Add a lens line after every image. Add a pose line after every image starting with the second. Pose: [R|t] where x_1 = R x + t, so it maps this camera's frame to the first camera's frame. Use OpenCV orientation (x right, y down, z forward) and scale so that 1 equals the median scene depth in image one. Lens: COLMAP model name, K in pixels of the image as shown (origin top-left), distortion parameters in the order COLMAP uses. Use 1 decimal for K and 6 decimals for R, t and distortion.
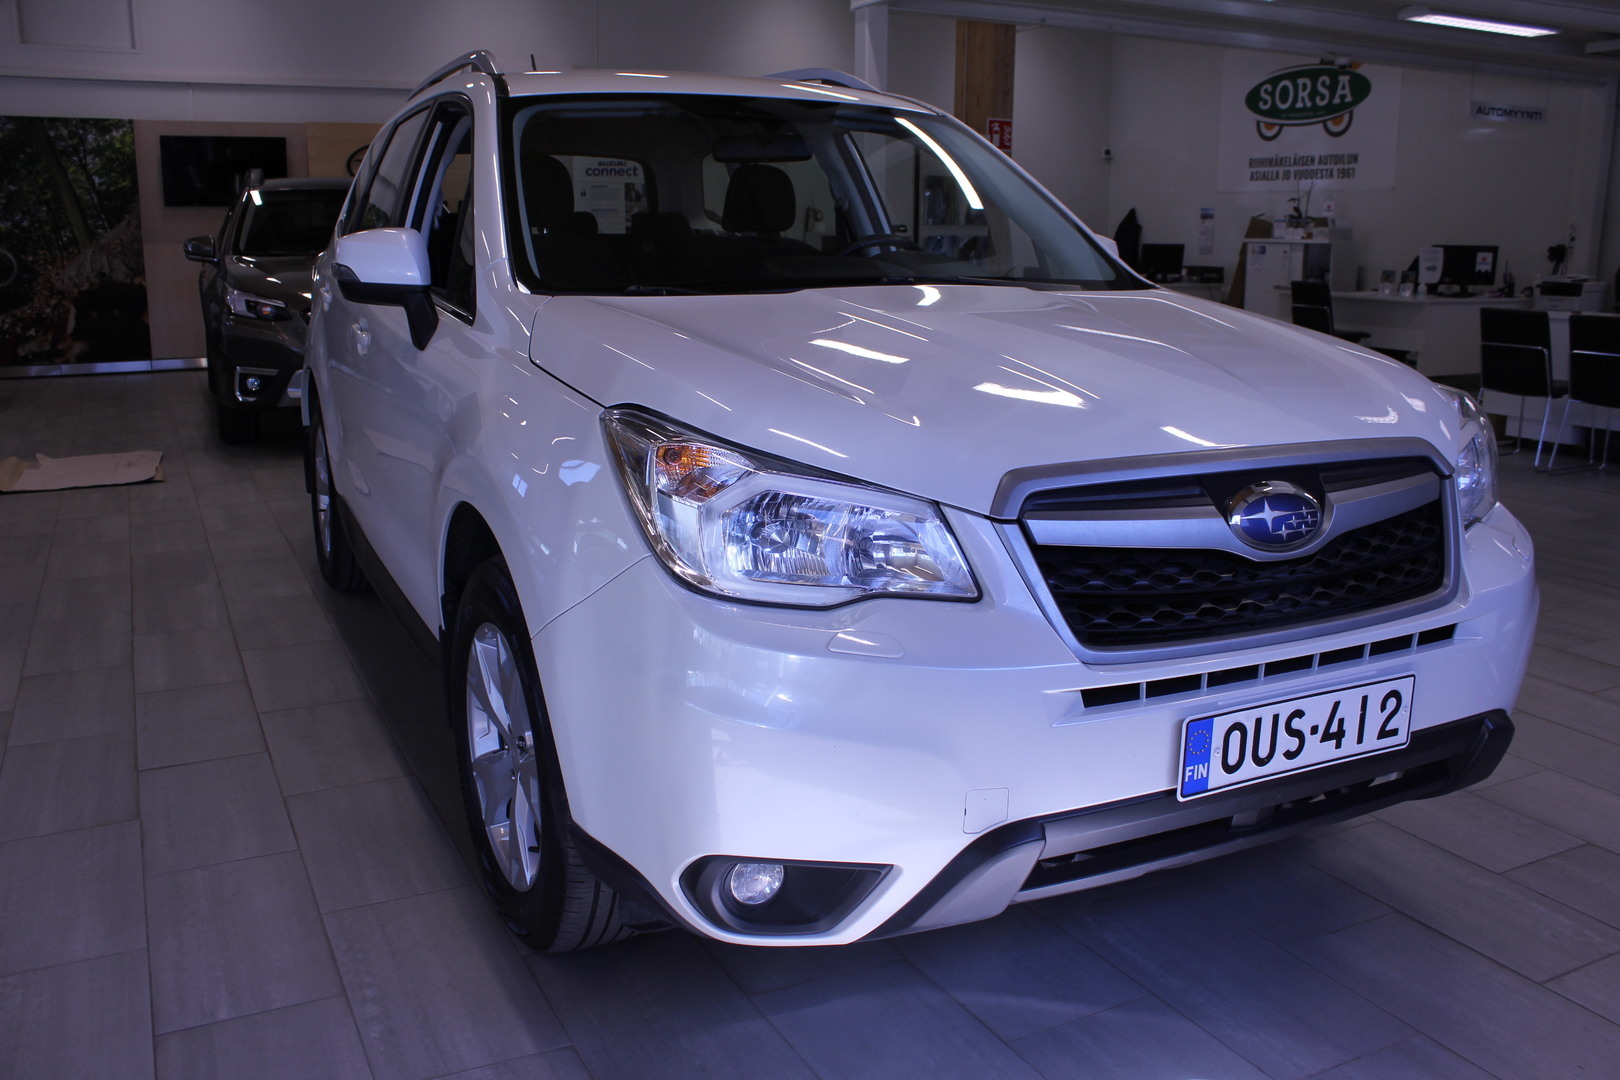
lens RADIAL K [[1379.0, 0, 810.0], [0, 1379.0, 540.0], [0, 0, 1]] dist [-0.159498, 0.144075]
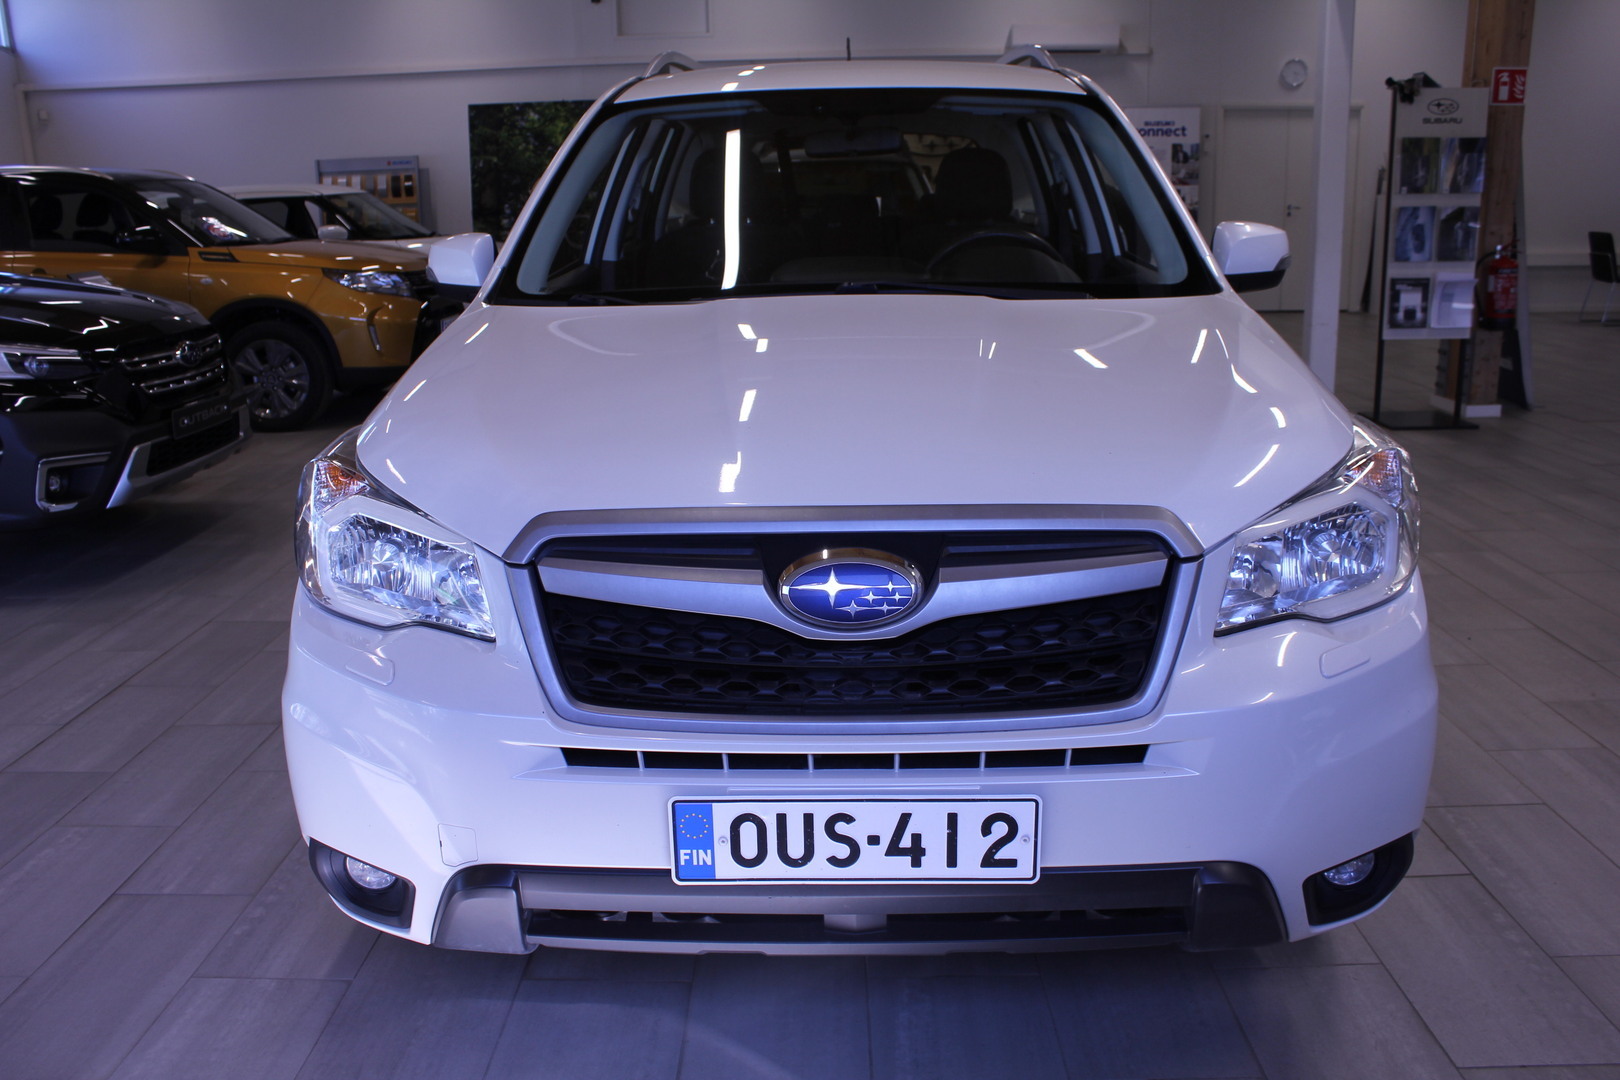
lens RADIAL K [[1379.0, 0, 810.0], [0, 1379.0, 540.0], [0, 0, 1]] dist [-0.159498, 0.144075]
pose [[0.882803, 0.095334, -0.459968, 0.721527], [-0.079710, 0.995391, 0.053322, -0.093643], [0.462931, -0.010409, 0.886333, 0.207041]]
